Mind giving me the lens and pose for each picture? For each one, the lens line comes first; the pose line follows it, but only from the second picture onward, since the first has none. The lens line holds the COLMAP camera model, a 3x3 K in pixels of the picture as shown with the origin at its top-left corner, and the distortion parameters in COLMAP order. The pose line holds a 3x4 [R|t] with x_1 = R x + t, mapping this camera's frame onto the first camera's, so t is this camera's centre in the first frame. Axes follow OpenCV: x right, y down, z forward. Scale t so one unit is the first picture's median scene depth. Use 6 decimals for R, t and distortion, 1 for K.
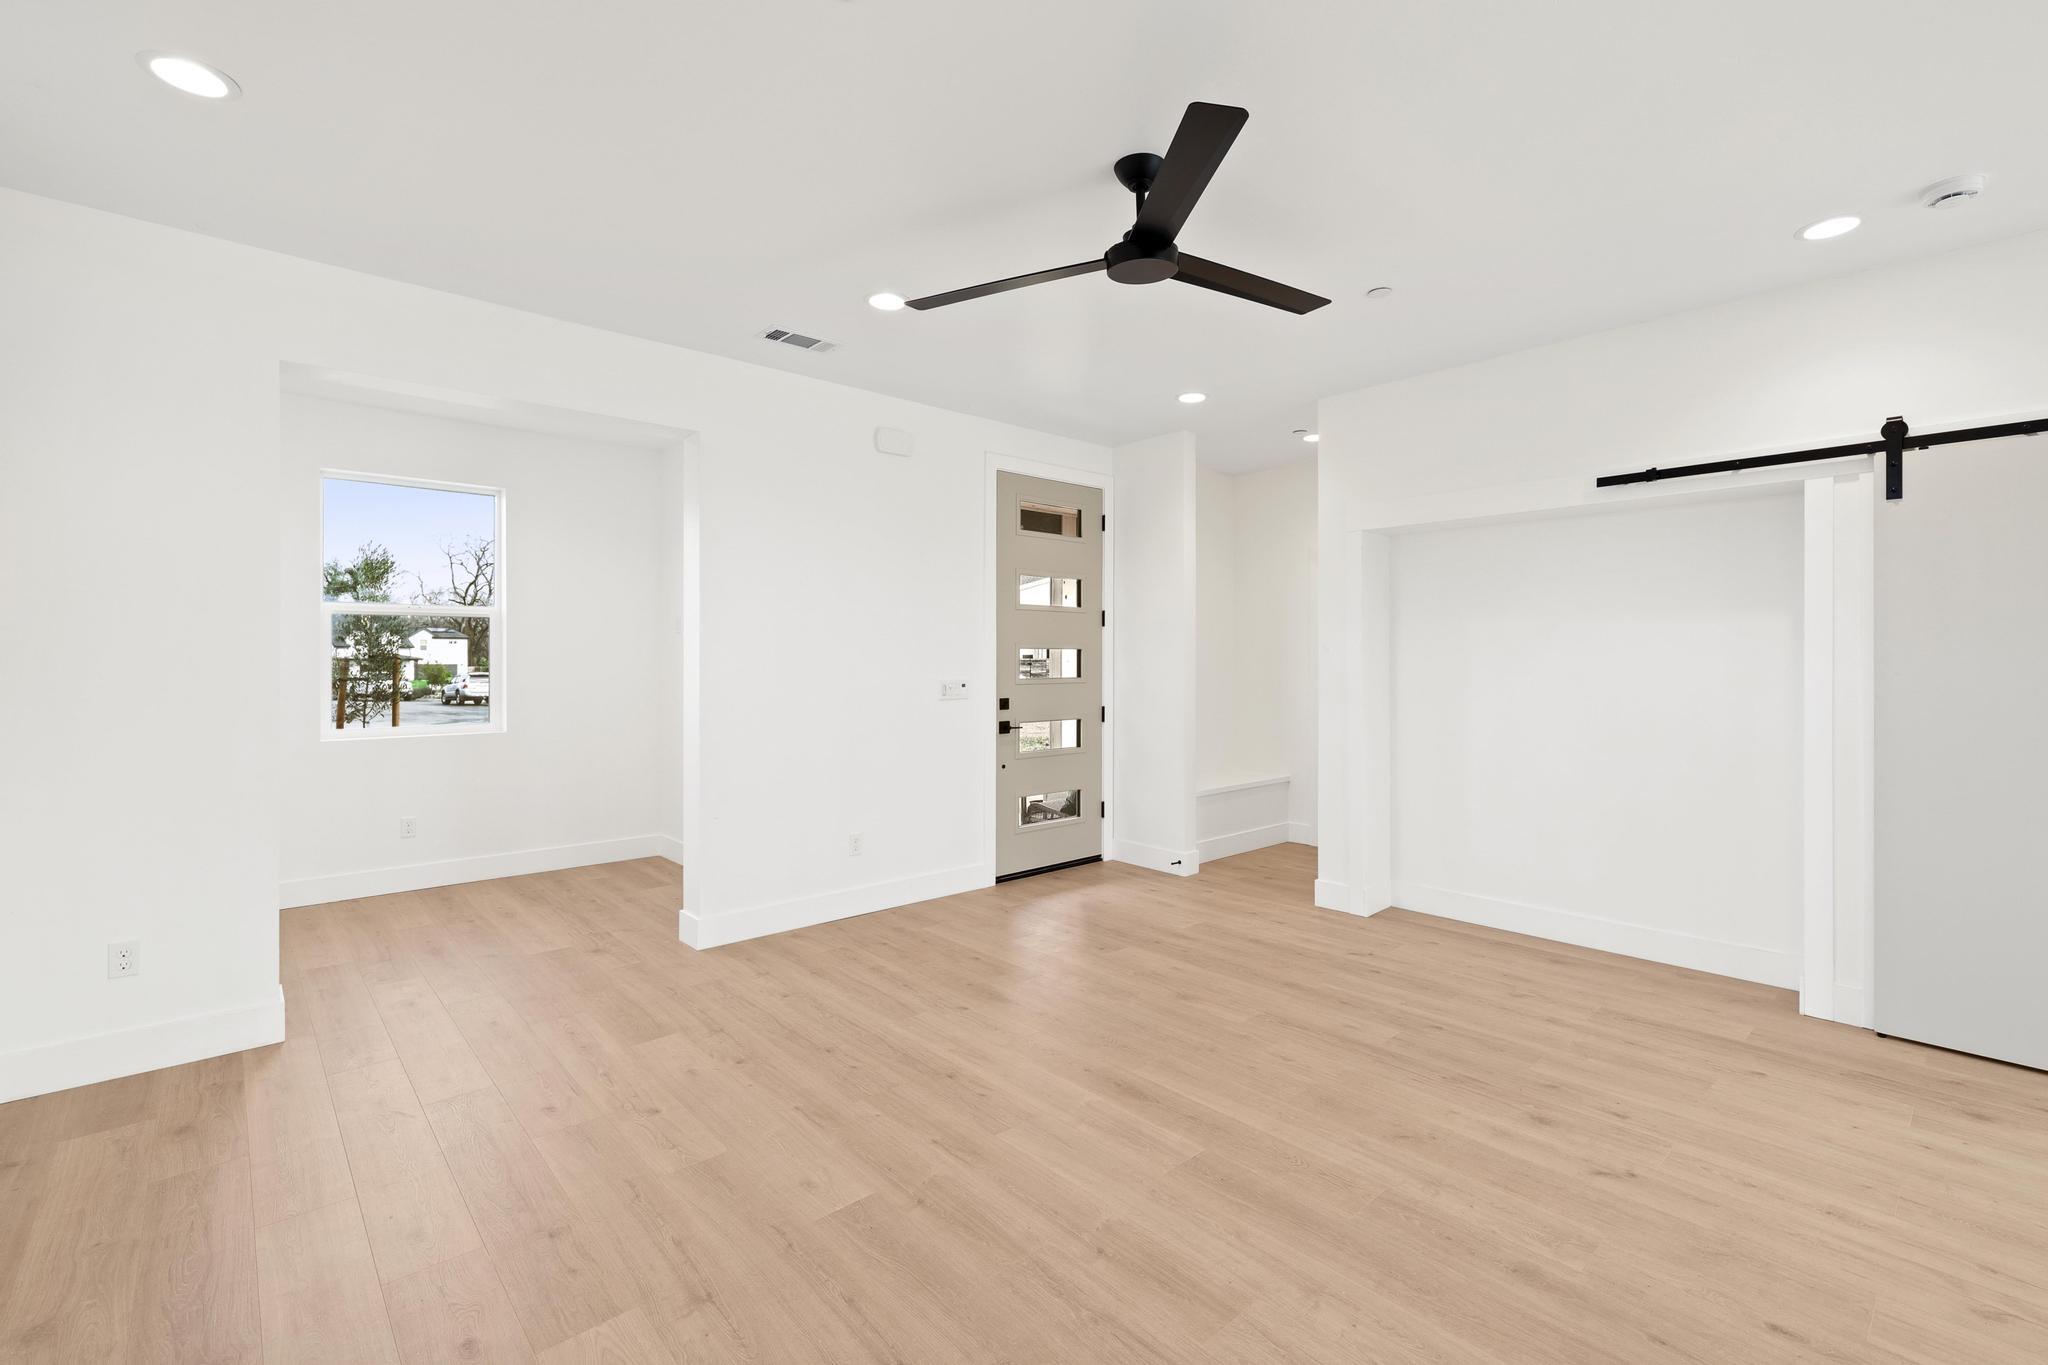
lens RADIAL K [[893.0, 0, 1032.1], [0, 893.0, 653.6], [0, 0, 1]] dist [0.000001, 0.000197]
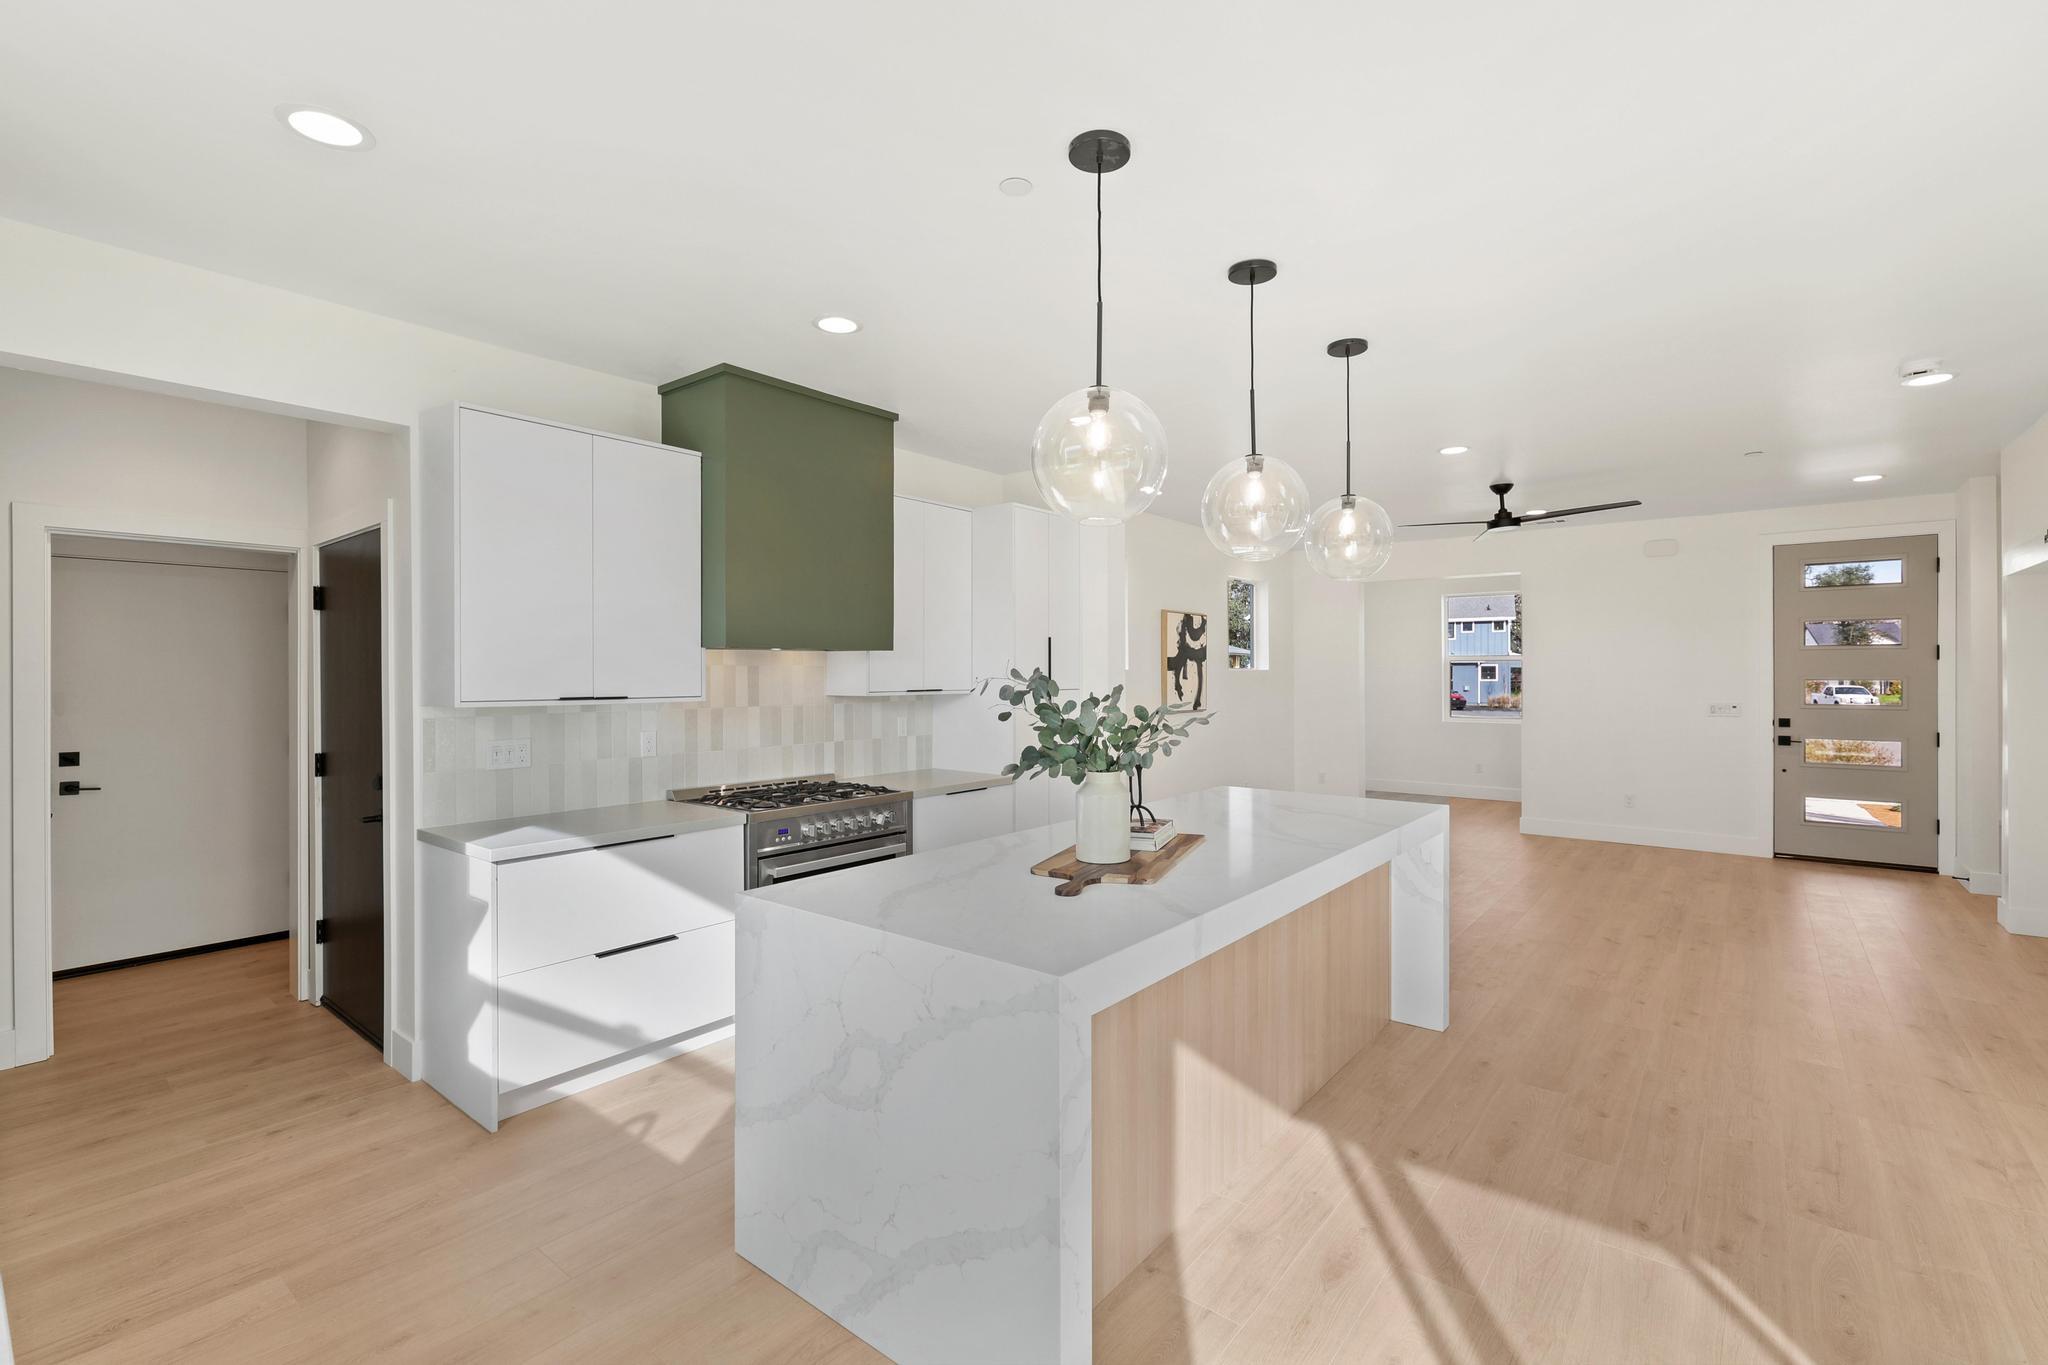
lens RADIAL K [[898.7, 0, 1032.1], [0, 898.7, 672.1], [0, 0, 1]] dist [0.000334, 0.000340]
pose [[0.156463, -0.000757, -0.987683, 1.559263], [0.008928, 0.999960, 0.000648, -0.040651], [0.987643, -0.008919, 0.156464, -0.418960]]
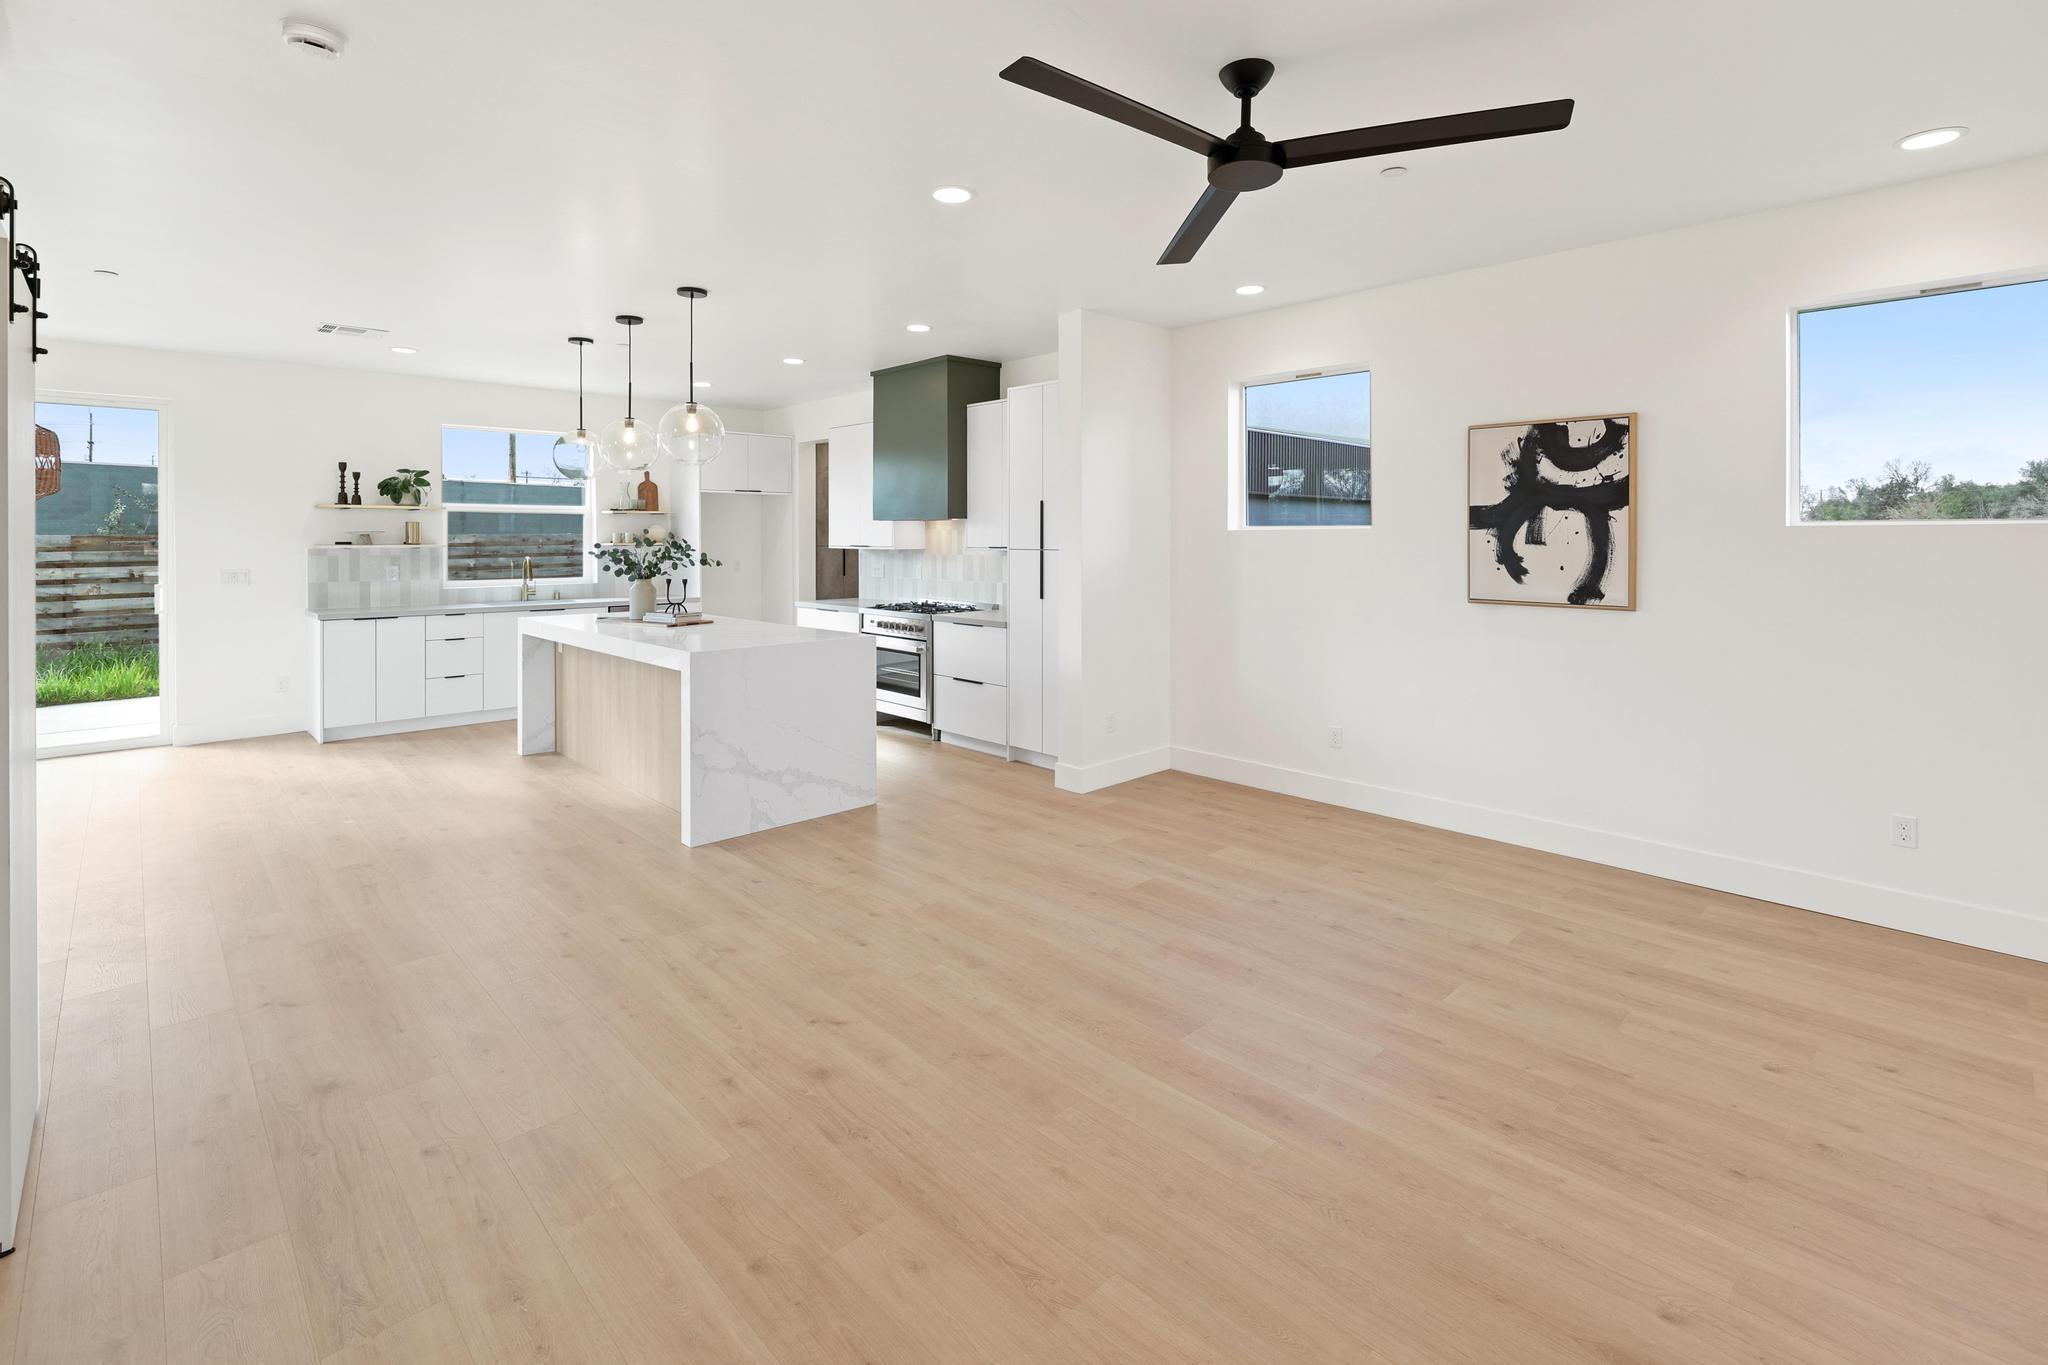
lens RADIAL K [[932.8, 0, 1034.5], [0, 932.8, 537.0], [0, 0, 1]] dist [0.001766, -0.000309]
pose [[-0.999461, 0.001551, -0.032794, 0.259562], [0.001776, 0.999975, -0.006813, -0.022762], [0.032783, -0.006868, -0.999439, 1.361872]]
